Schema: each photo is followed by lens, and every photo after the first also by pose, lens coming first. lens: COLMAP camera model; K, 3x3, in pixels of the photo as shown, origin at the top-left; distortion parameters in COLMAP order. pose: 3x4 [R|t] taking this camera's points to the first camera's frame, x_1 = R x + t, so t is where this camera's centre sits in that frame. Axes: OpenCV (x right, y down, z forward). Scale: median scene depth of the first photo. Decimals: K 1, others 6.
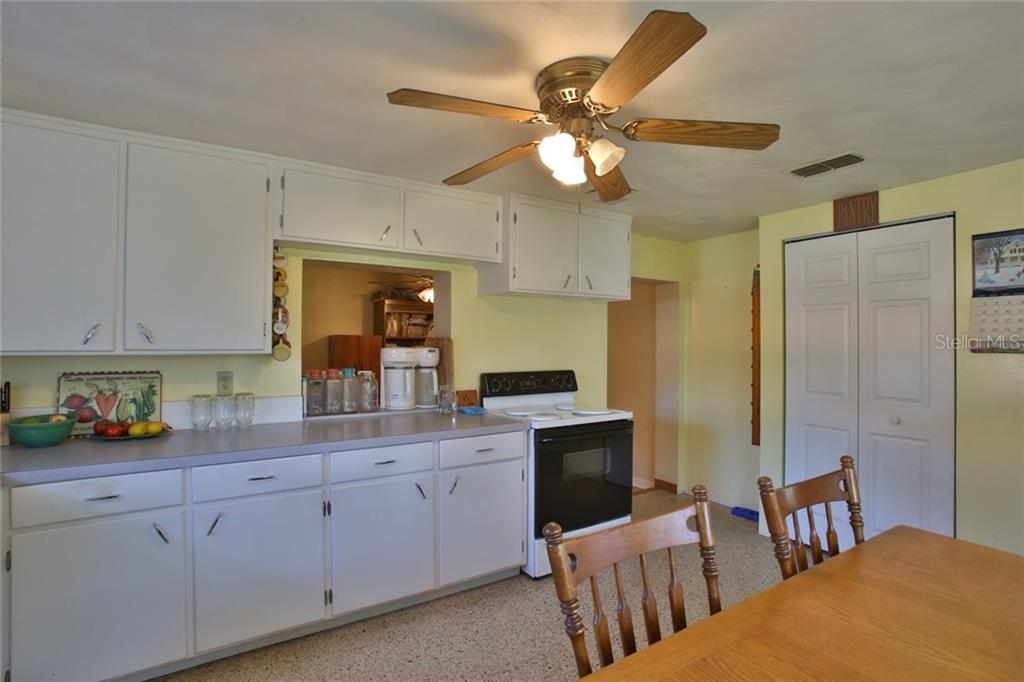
lens RADIAL K [[499.5, 0, 504.9], [0, 499.5, 333.0], [0, 0, 1]] dist [-0.034097, 0.002023]
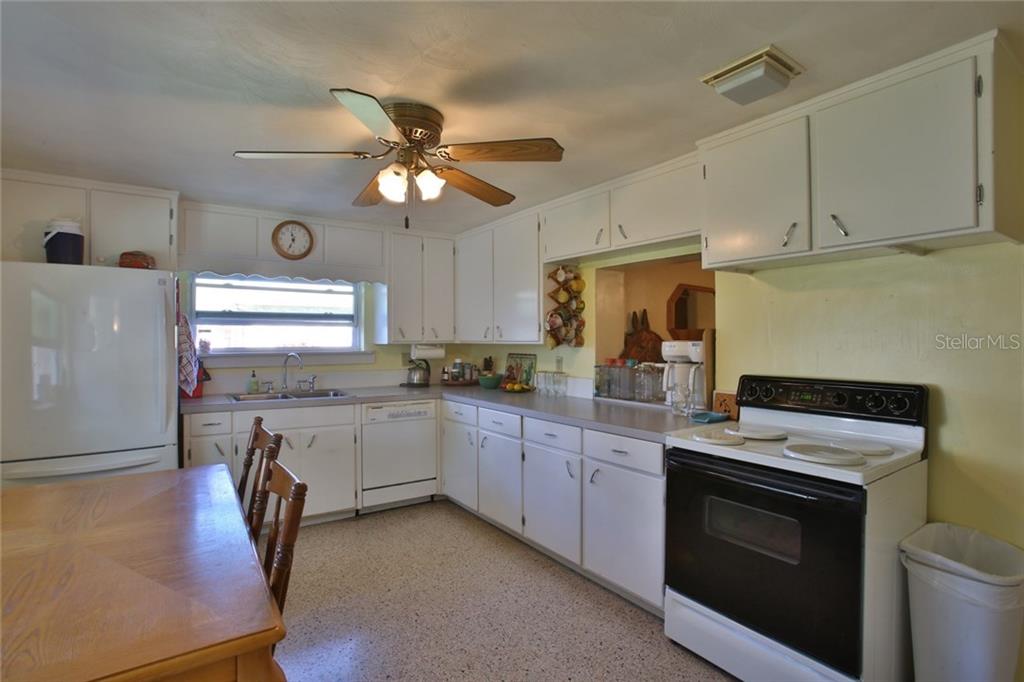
lens RADIAL K [[499.5, 0, 506.2], [0, 499.5, 342.0], [0, 0, 1]] dist [-0.034097, 0.002023]
pose [[0.041953, 0.001694, -0.999118, 0.875628], [0.019226, 0.999812, 0.002503, 0.027974], [0.998935, -0.019314, 0.041912, 0.769764]]
